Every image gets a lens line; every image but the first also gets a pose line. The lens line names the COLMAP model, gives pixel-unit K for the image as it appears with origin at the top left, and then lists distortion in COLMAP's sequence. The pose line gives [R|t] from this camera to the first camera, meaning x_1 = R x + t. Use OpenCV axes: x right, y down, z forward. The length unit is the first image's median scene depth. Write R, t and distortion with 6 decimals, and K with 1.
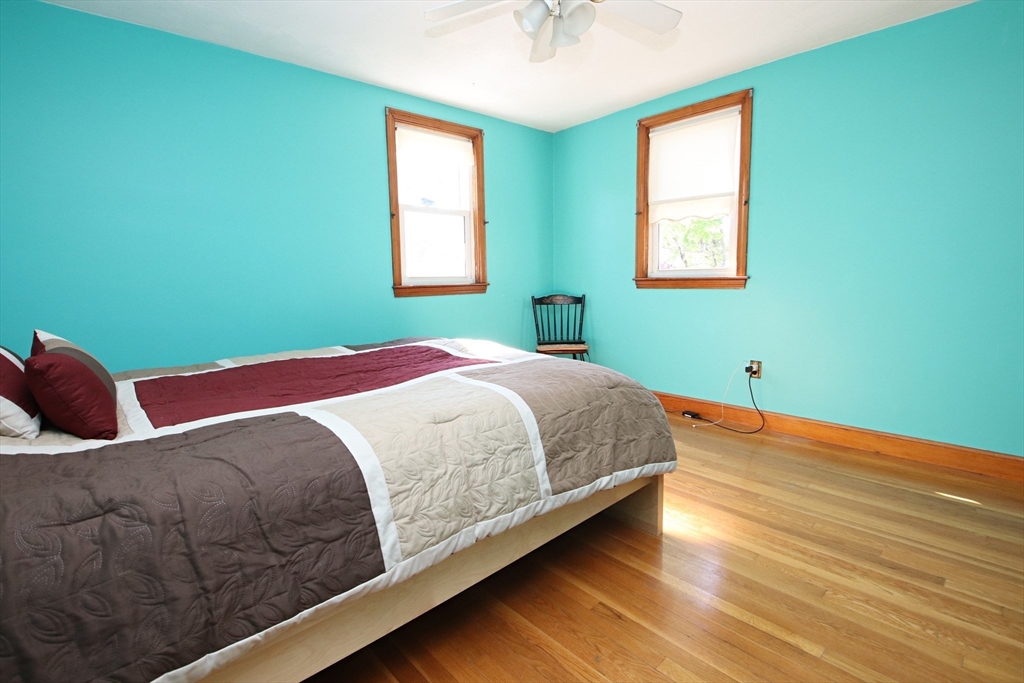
lens RADIAL K [[474.7, 0, 507.7], [0, 474.7, 337.1], [0, 0, 1]] dist [0.005542, -0.015938]
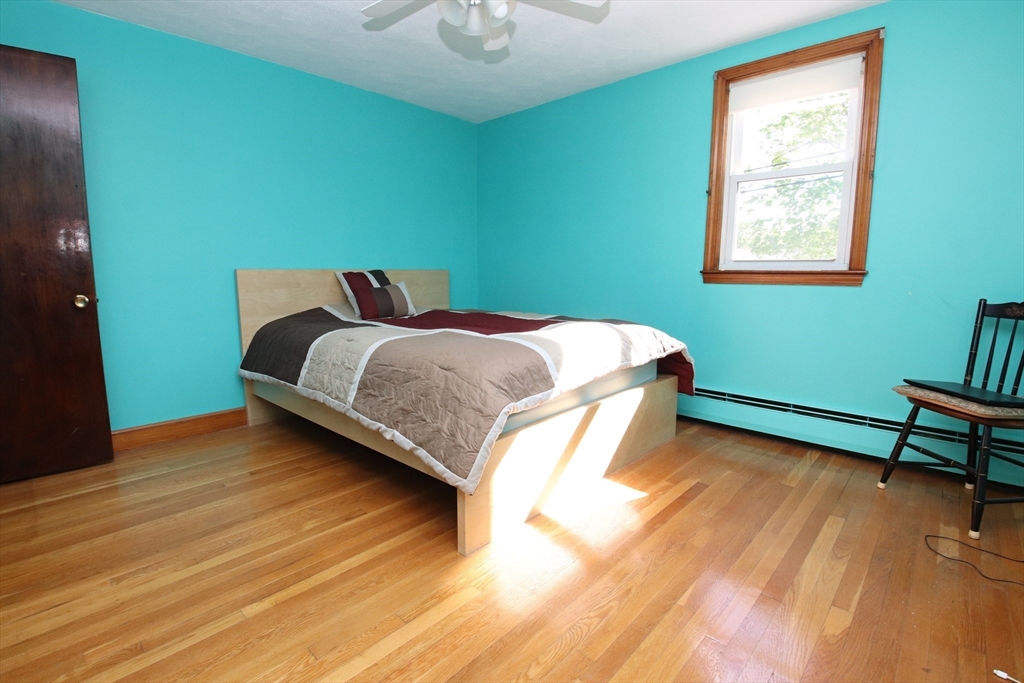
lens RADIAL K [[474.7, 0, 512.3], [0, 474.7, 340.3], [0, 0, 1]] dist [0.005542, -0.015938]
pose [[0.090020, 0.164010, -0.982343, 1.232562], [-0.129780, 0.979869, 0.151705, -0.126446], [0.987448, 0.113832, 0.109493, 1.042320]]
